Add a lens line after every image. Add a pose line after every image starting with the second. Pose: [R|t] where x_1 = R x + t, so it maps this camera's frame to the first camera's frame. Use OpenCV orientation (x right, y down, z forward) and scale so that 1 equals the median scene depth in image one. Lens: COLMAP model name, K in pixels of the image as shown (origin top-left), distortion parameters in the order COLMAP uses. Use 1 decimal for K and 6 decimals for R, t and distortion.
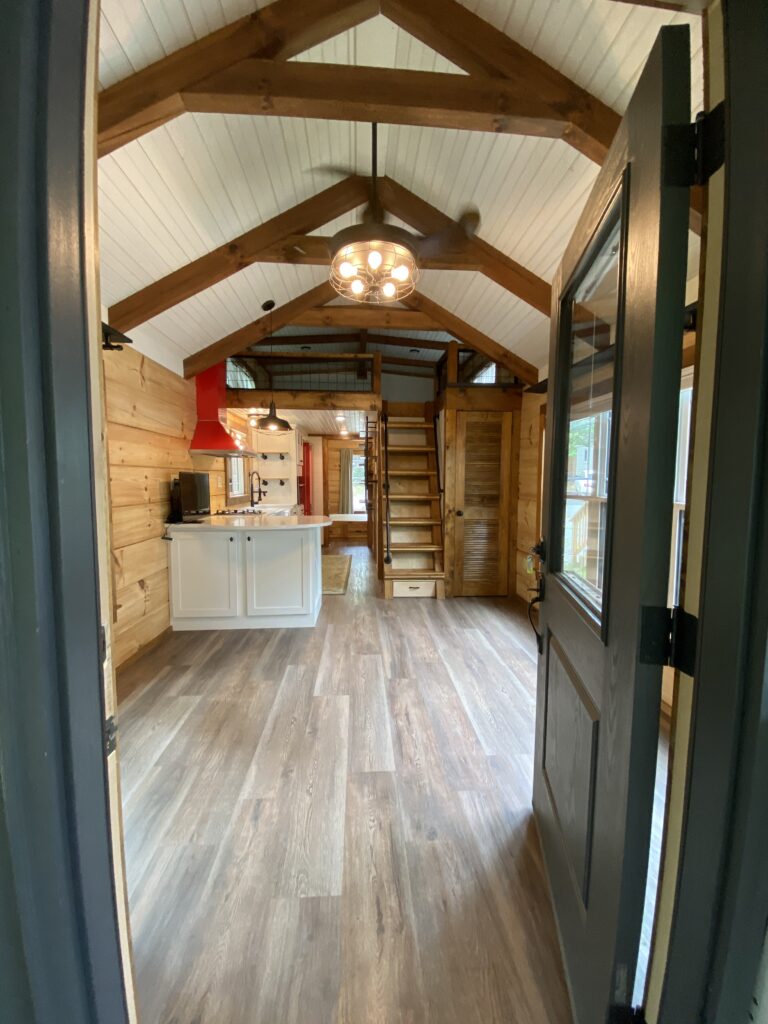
lens RADIAL K [[415.8, 0, 383.5], [0, 415.8, 513.2], [0, 0, 1]] dist [-0.028648, -0.004831]
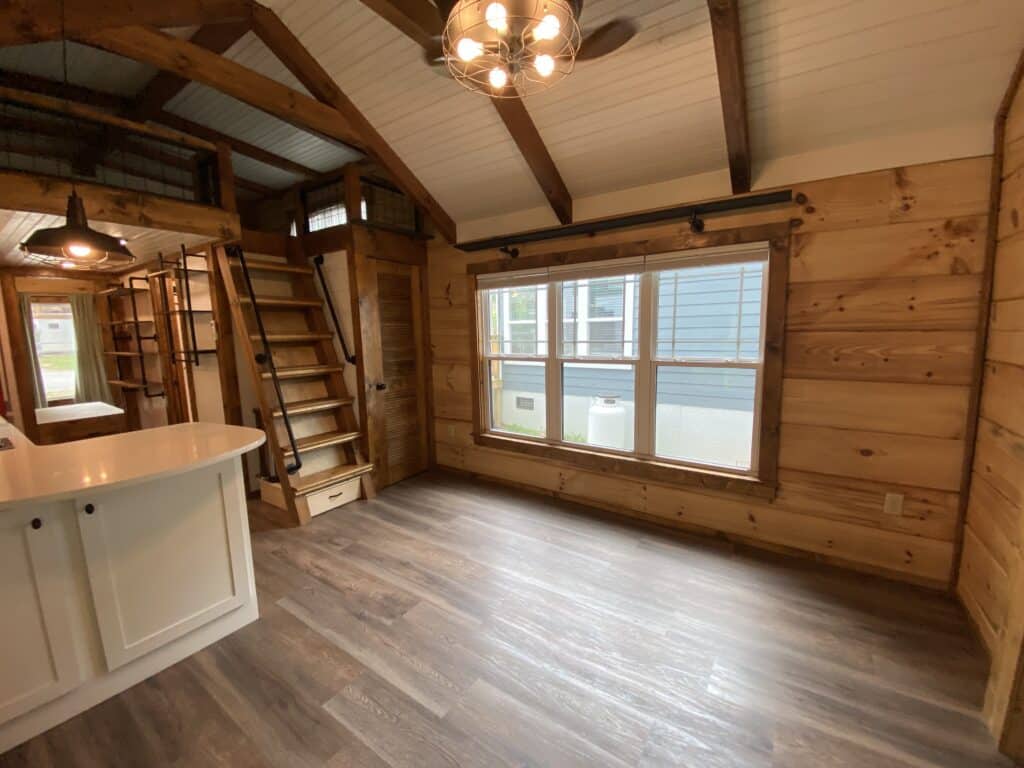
lens RADIAL K [[415.8, 0, 518.1], [0, 415.8, 383.3], [0, 0, 1]] dist [-0.028648, -0.004831]
pose [[0.580162, -0.117345, 0.806004, -0.313128], [0.073633, 0.993072, 0.091579, -0.061417], [-0.811166, 0.006218, 0.584783, 0.317127]]
